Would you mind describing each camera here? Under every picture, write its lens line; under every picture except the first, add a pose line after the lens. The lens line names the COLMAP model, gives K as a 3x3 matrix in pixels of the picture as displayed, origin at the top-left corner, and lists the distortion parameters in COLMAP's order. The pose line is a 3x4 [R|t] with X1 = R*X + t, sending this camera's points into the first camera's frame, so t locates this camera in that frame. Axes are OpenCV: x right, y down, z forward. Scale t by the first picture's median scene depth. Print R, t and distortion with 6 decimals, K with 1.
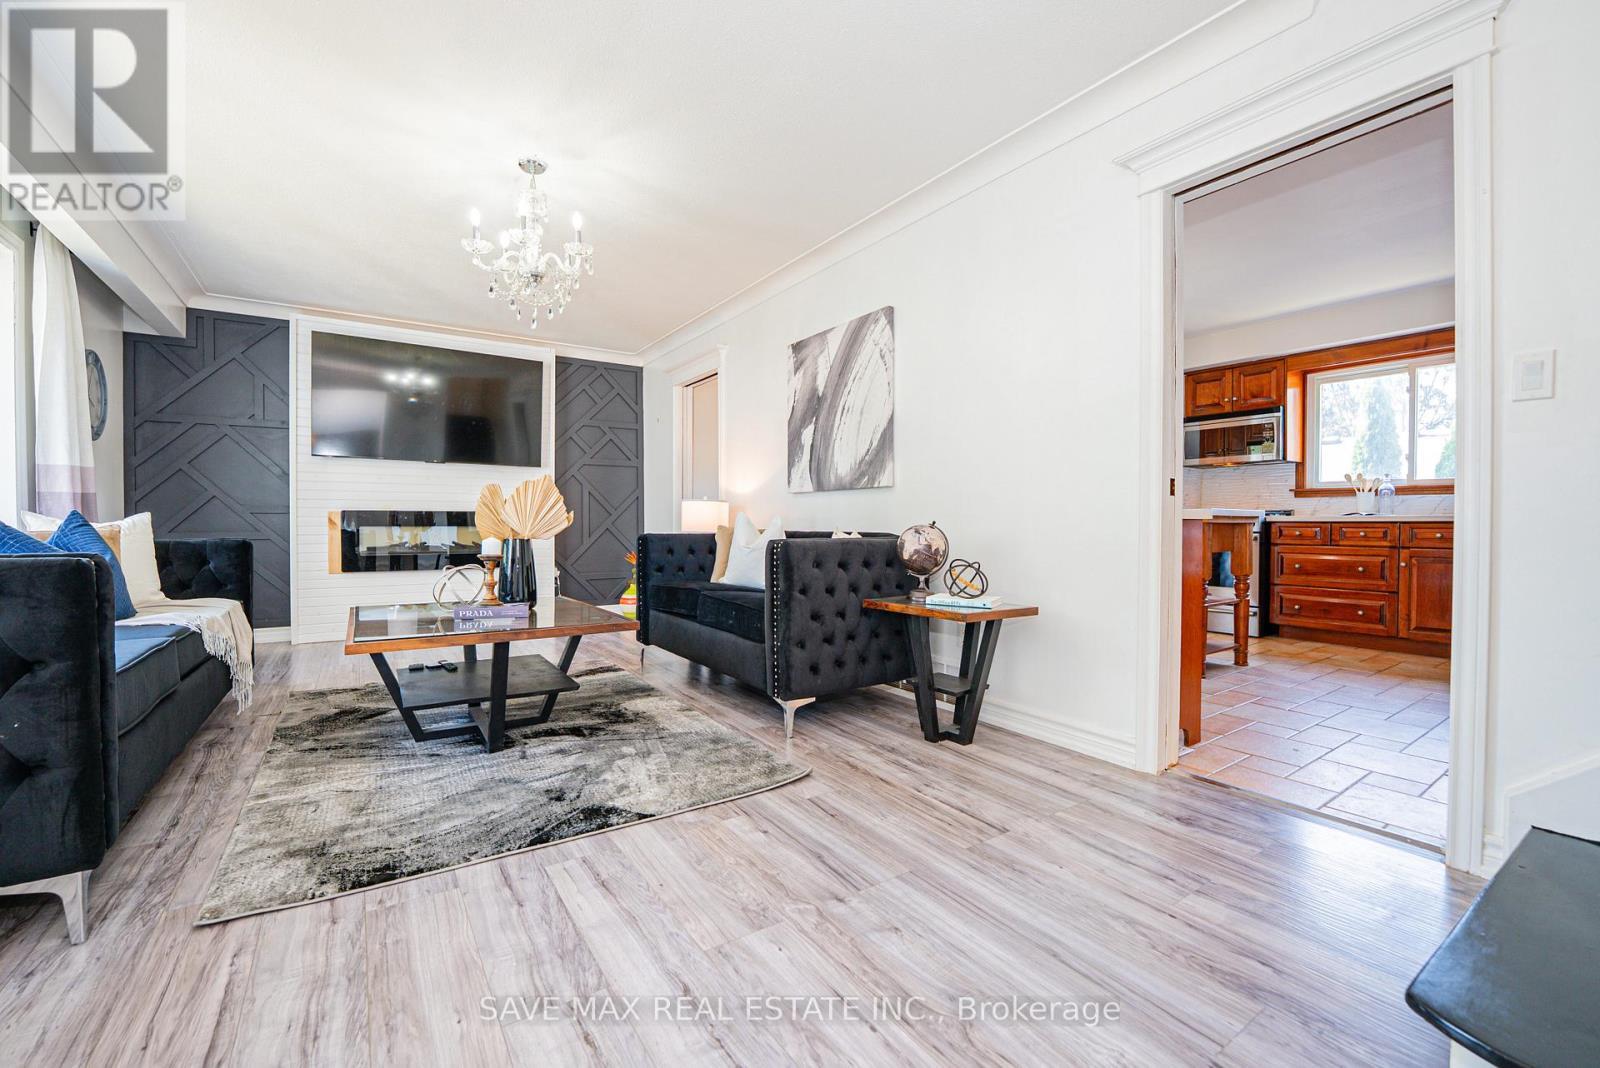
lens RADIAL K [[669.0, 0, 789.6], [0, 669.0, 535.8], [0, 0, 1]] dist [-0.021163, 0.000555]
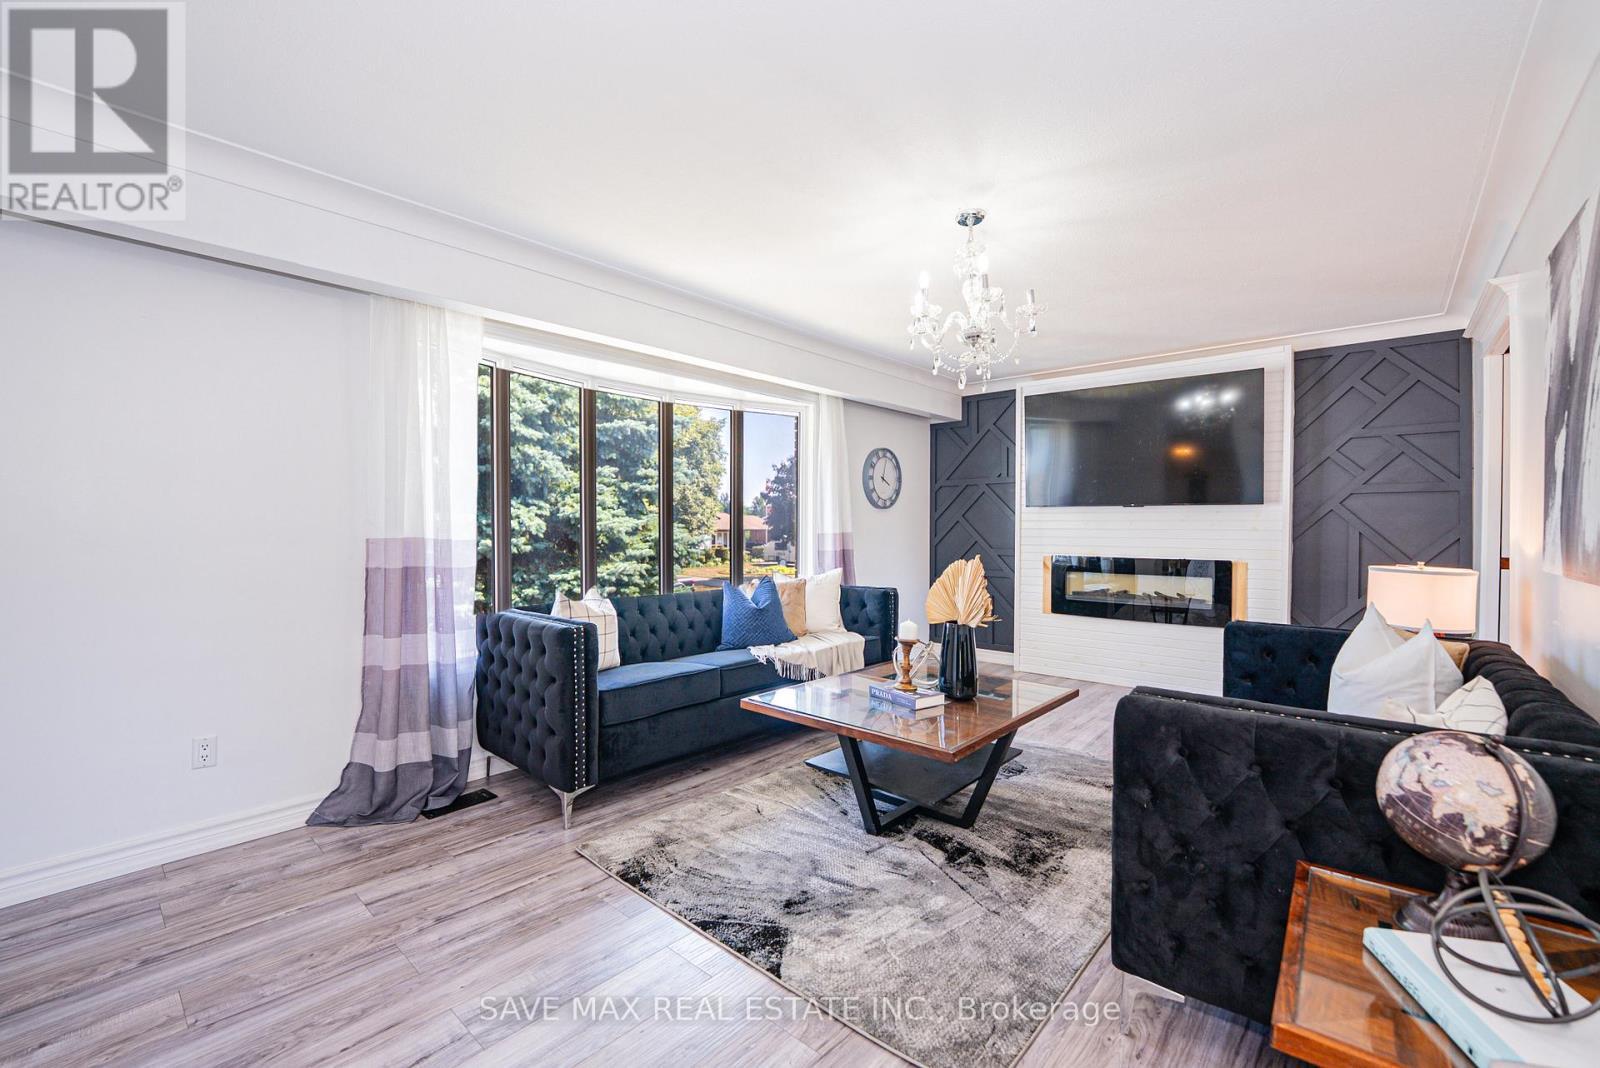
lens RADIAL K [[669.0, 0, 789.6], [0, 669.0, 535.8], [0, 0, 1]] dist [-0.021163, 0.000555]
pose [[0.252214, 0.013400, -0.967579, 0.402974], [-0.017713, 0.999801, 0.009229, -0.111308], [0.967509, 0.014811, 0.252401, 0.482320]]
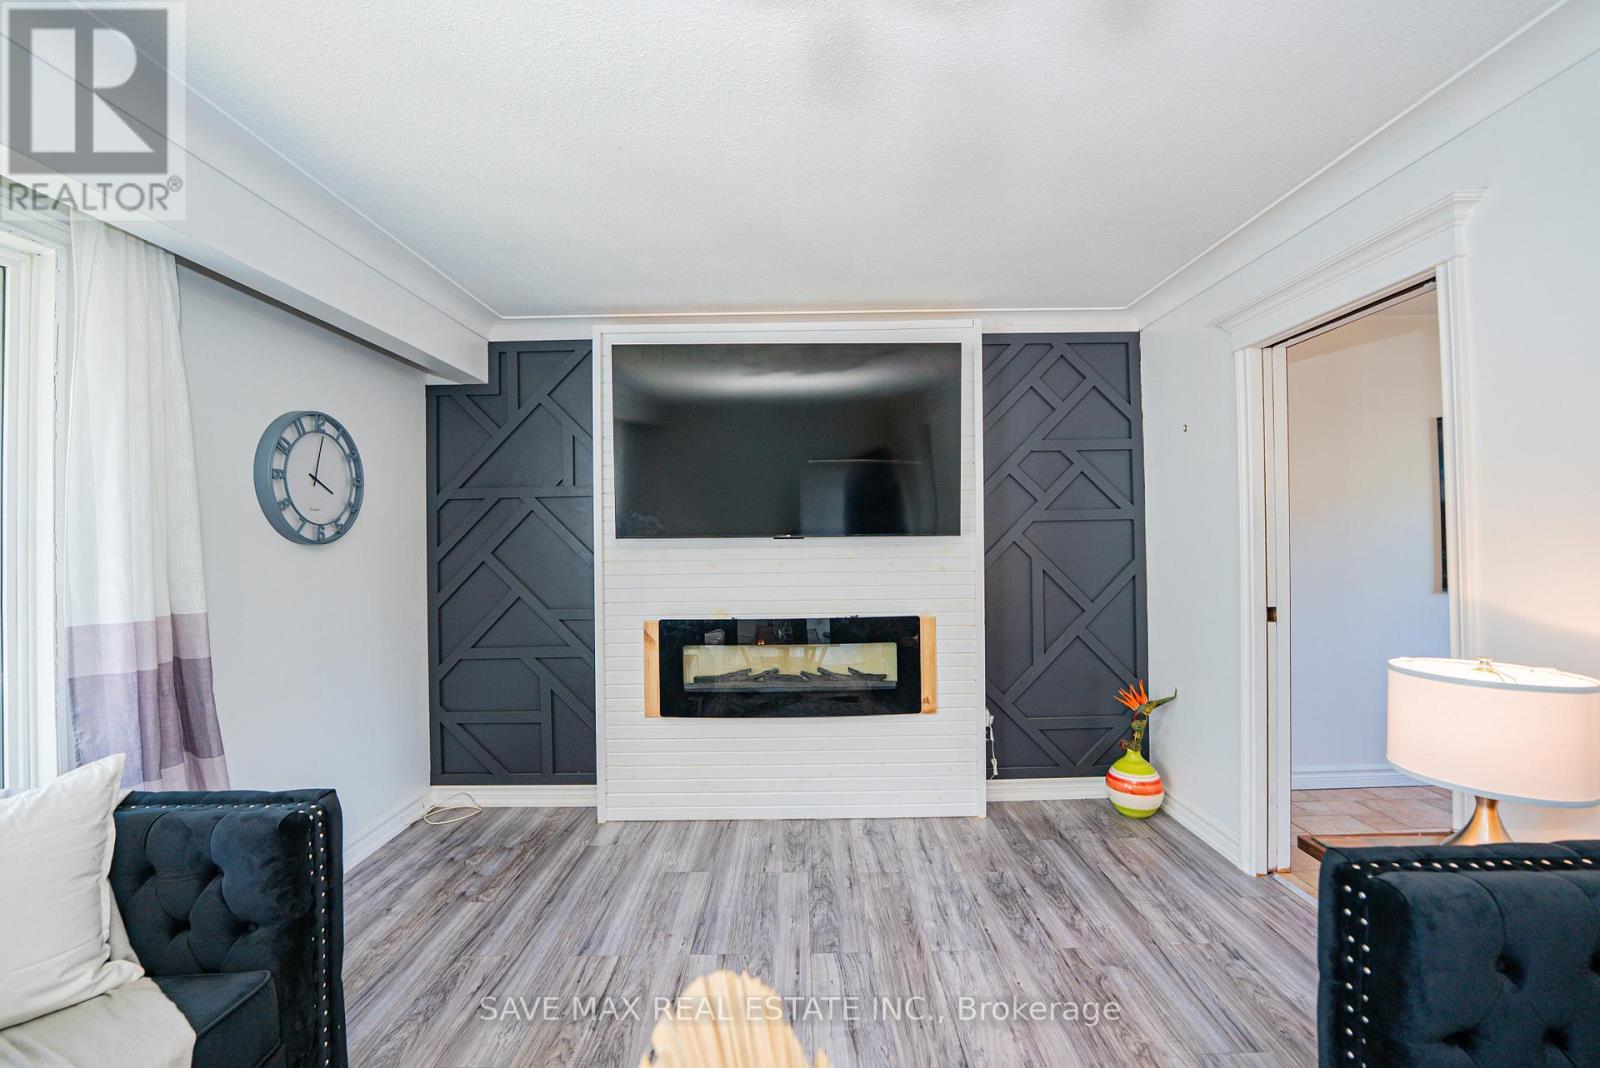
lens RADIAL K [[655.8, 0, 800.0], [0, 655.8, 534.0], [0, 0, 1]] dist [-0.028825, 0.004906]
pose [[0.837568, -0.019937, -0.545970, -0.330686], [0.007410, 0.999657, -0.025136, -0.160021], [0.546283, 0.017007, 0.837428, 0.832426]]
